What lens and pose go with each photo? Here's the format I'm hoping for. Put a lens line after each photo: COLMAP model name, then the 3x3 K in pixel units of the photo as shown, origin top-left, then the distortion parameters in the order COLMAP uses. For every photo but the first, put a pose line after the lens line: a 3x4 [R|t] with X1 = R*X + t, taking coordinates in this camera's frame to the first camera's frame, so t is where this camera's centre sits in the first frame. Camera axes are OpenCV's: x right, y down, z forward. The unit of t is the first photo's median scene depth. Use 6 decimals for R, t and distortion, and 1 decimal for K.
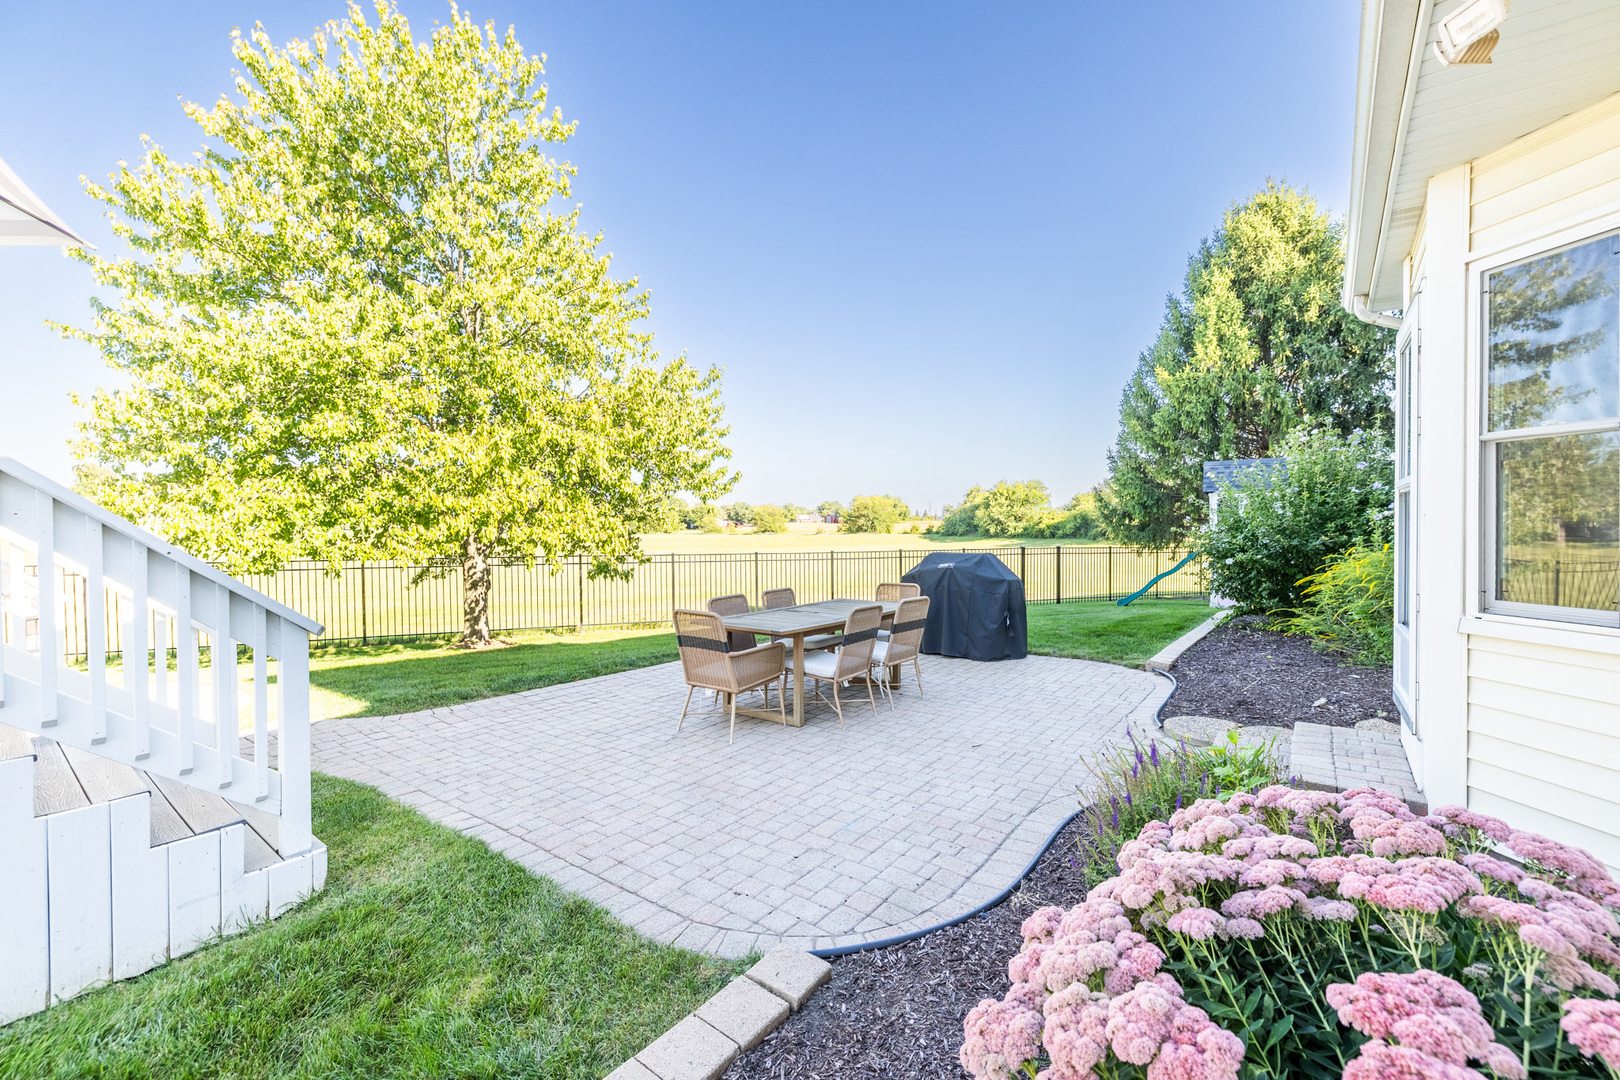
lens RADIAL K [[679.8, 0, 814.2], [0, 679.8, 536.9], [0, 0, 1]] dist [-0.001517, 0.000676]
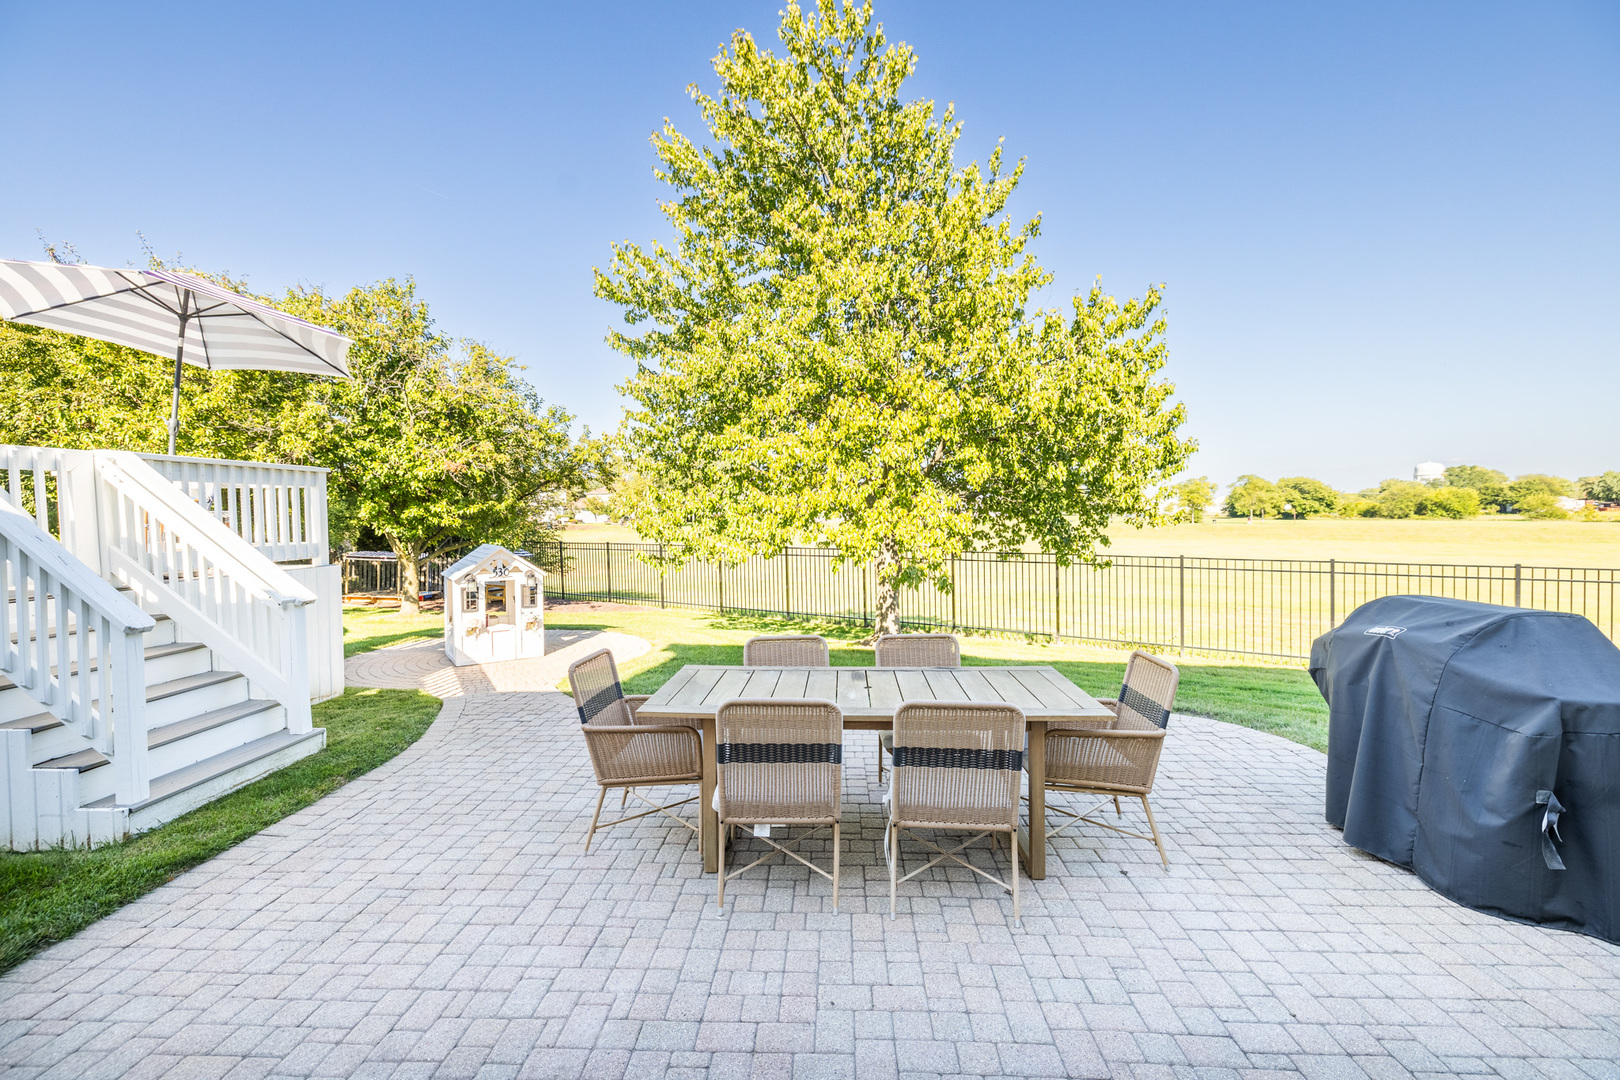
lens RADIAL K [[679.8, 0, 808.6], [0, 679.8, 535.4], [0, 0, 1]] dist [-0.001517, 0.000676]
pose [[0.554892, 0.021193, -0.831652, 0.254919], [-0.005328, 0.999745, 0.021922, -0.016224], [0.831905, -0.007733, 0.554864, 0.360650]]
